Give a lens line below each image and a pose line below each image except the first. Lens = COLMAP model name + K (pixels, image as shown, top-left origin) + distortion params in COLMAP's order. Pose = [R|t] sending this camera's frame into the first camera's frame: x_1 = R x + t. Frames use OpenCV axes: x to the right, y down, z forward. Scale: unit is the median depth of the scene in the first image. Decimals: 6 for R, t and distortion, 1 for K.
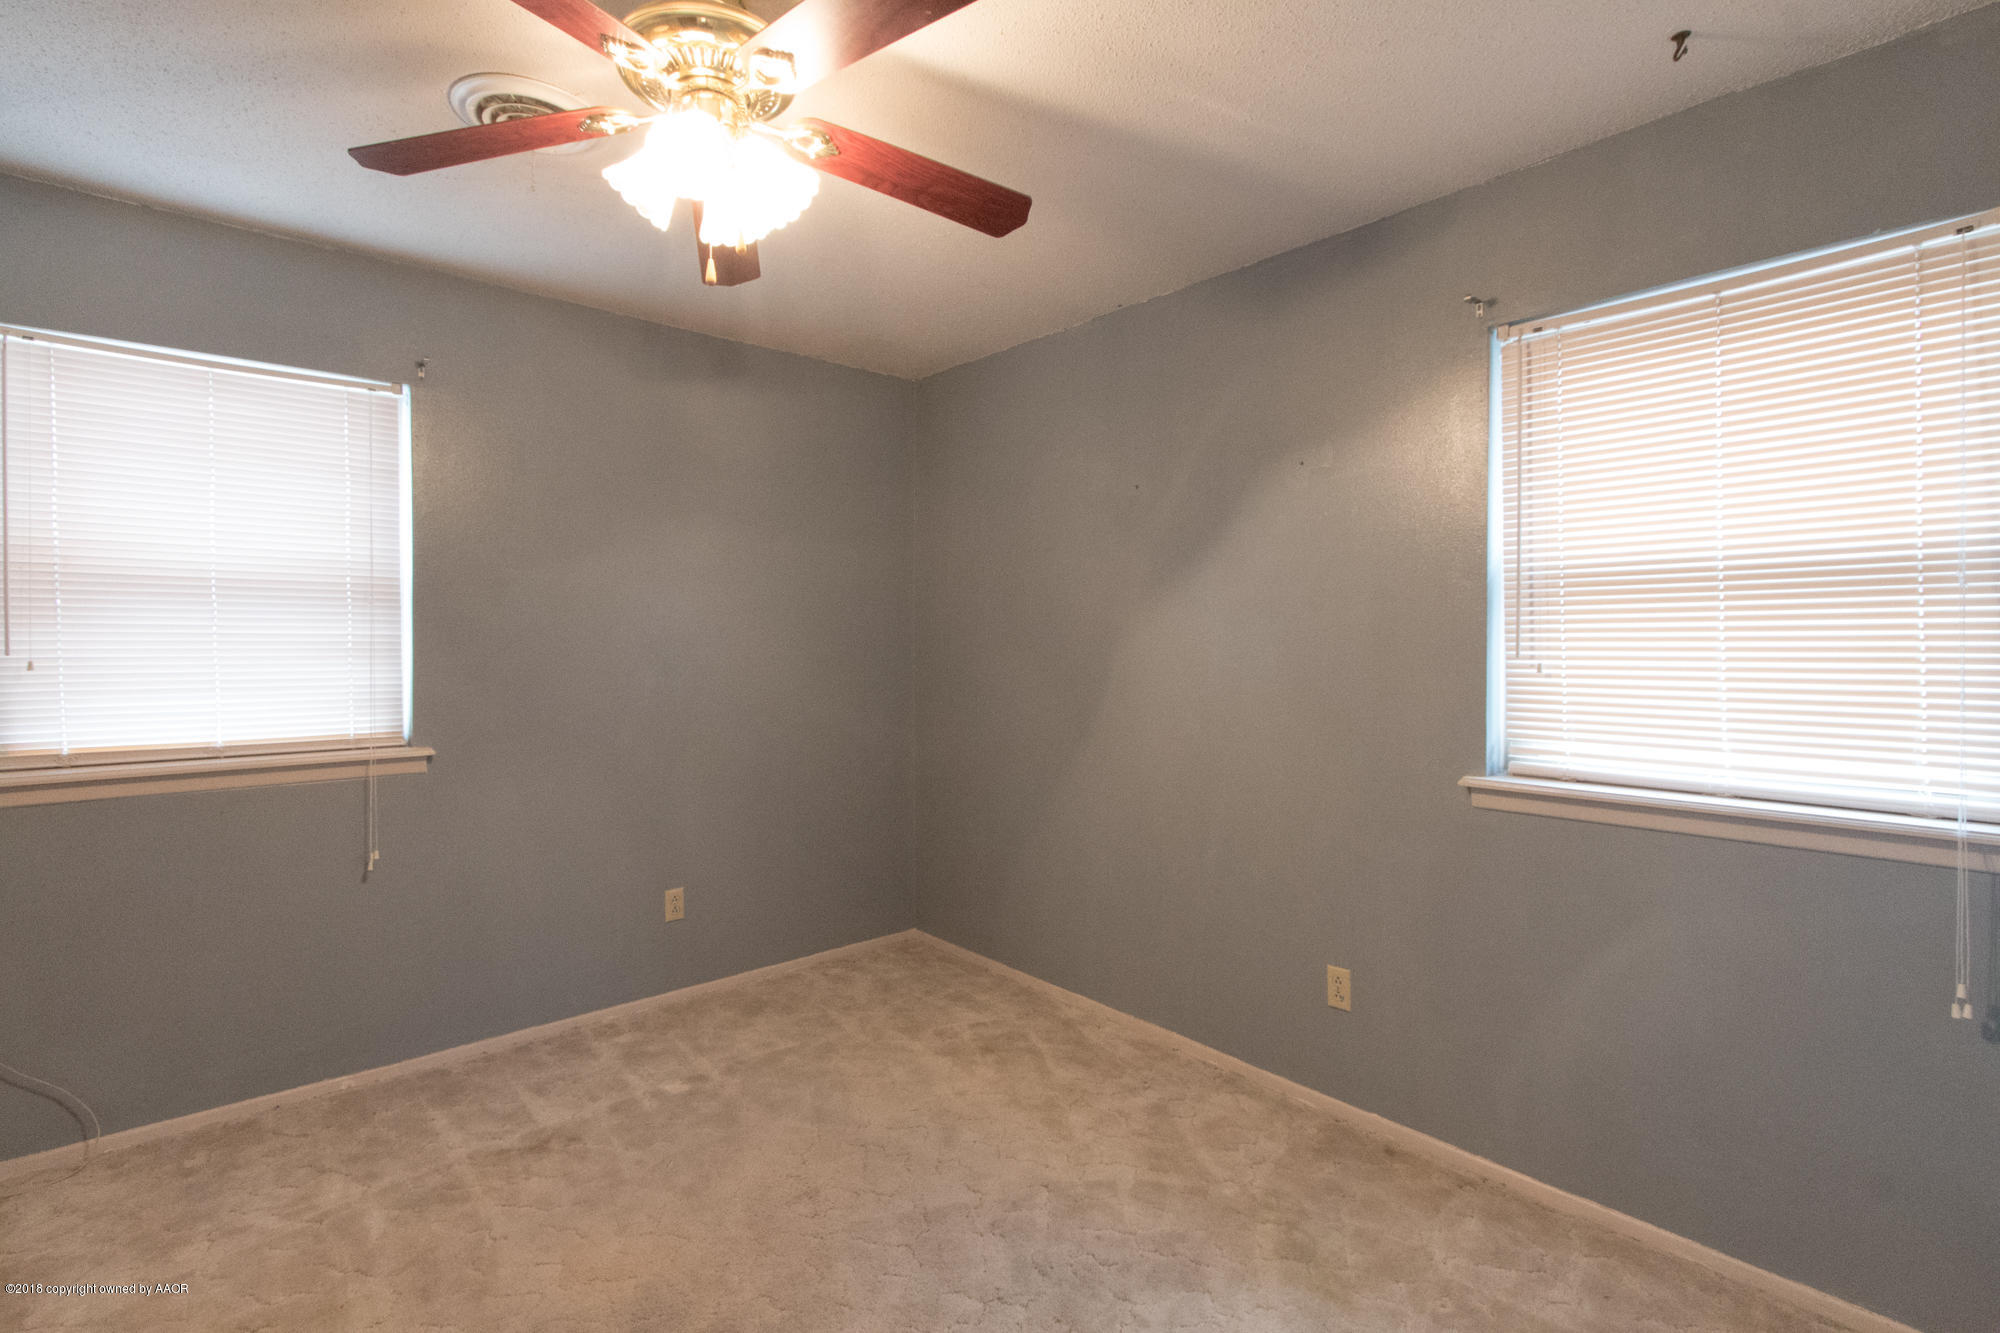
lens RADIAL K [[915.5, 0, 999.6], [0, 915.5, 633.6], [0, 0, 1]] dist [0.000614, -0.000415]
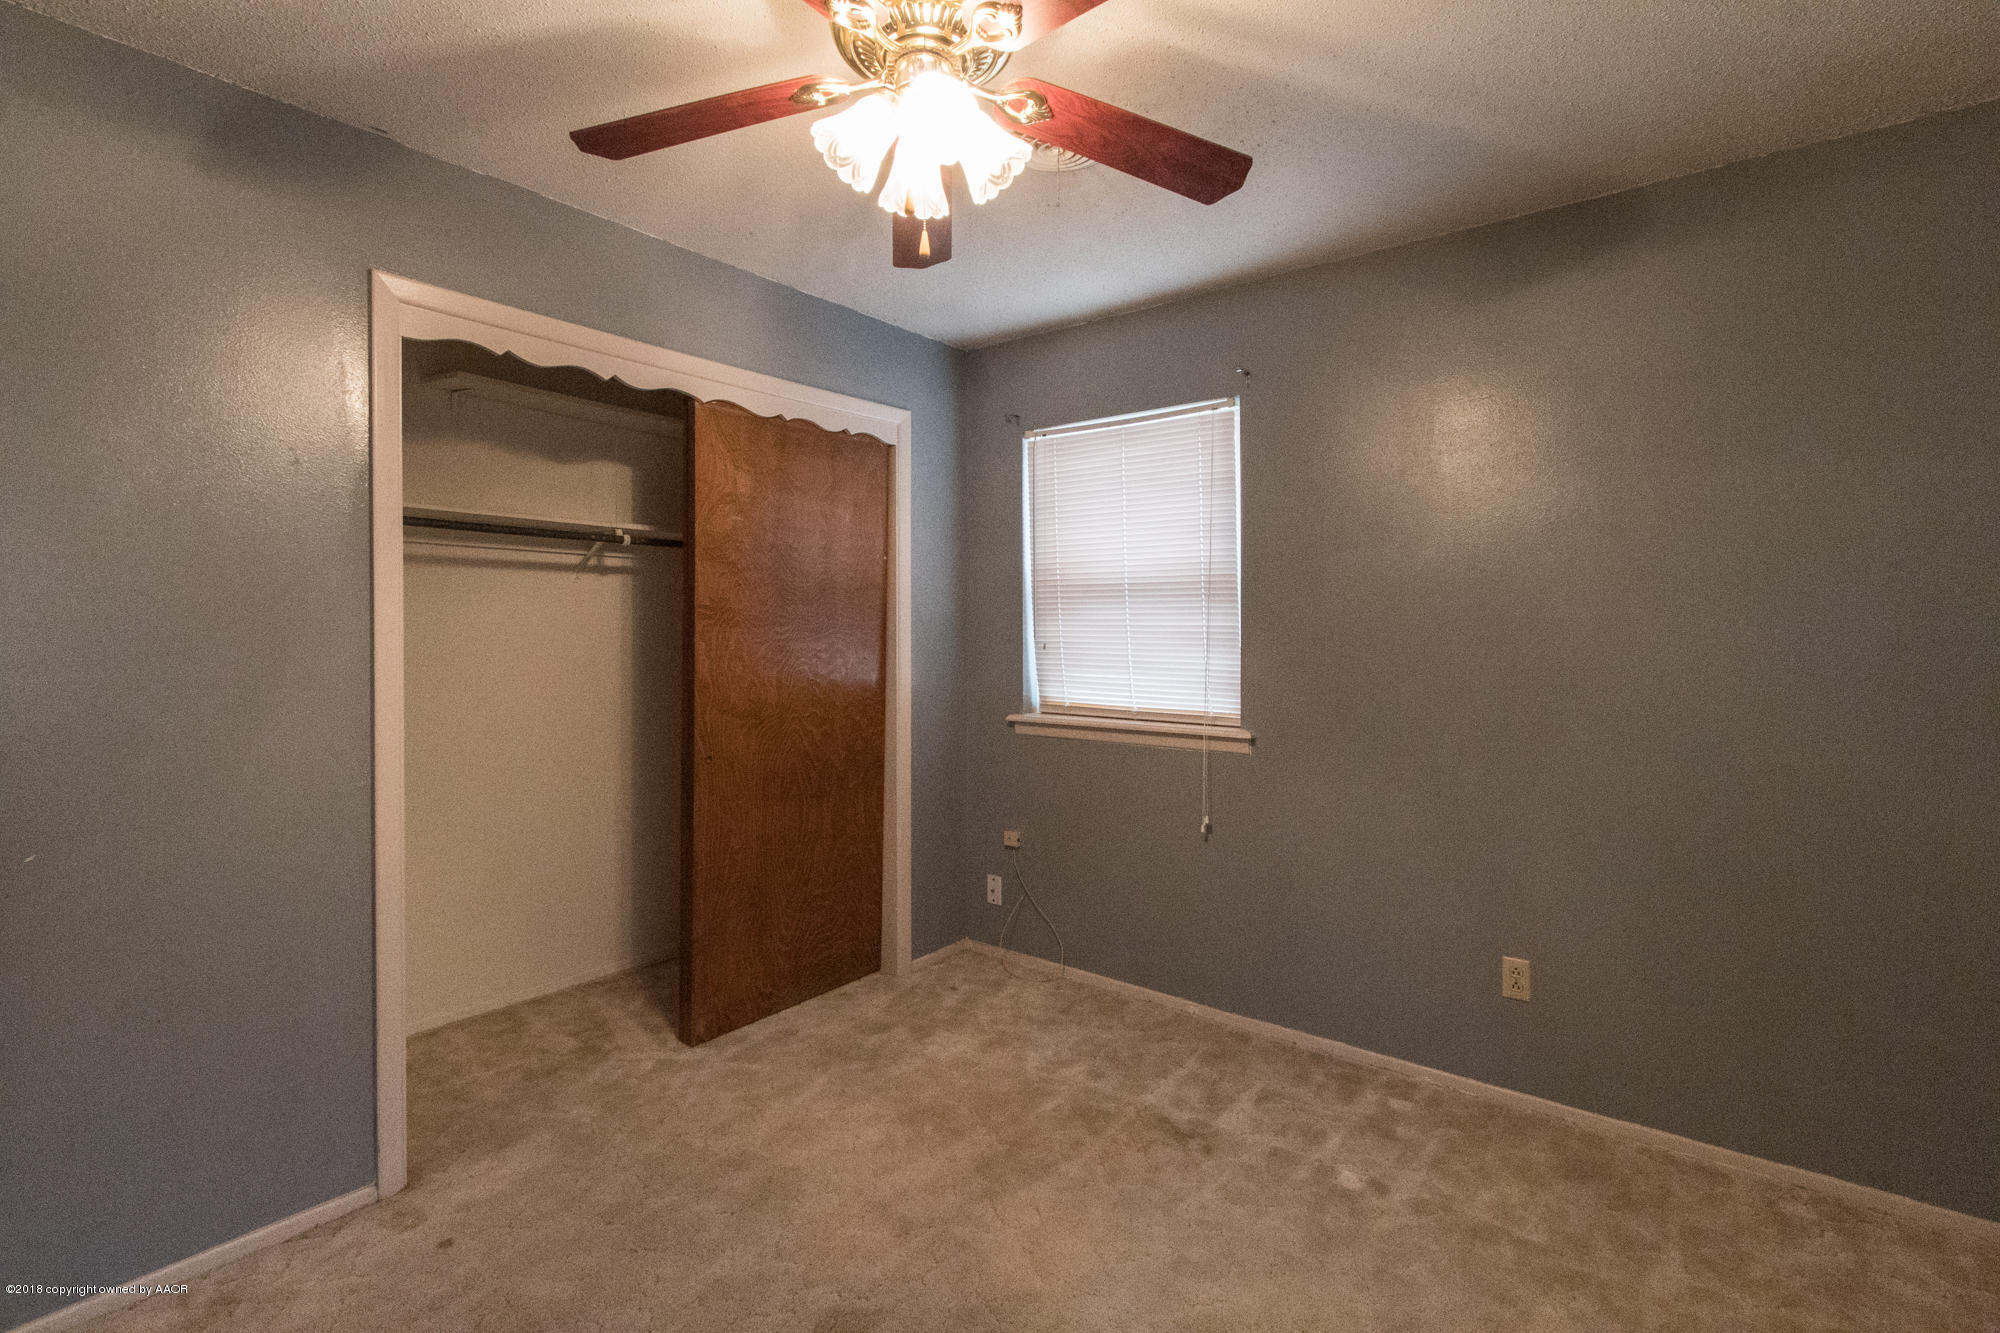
lens RADIAL K [[909.7, 0, 999.6], [0, 909.7, 631.9], [0, 0, 1]] dist [0.000092, 0.000130]
pose [[0.180996, 0.002362, -0.983481, 0.382058], [0.005430, 0.999979, 0.003401, 0.003874], [0.983469, -0.005956, 0.180980, 0.543873]]
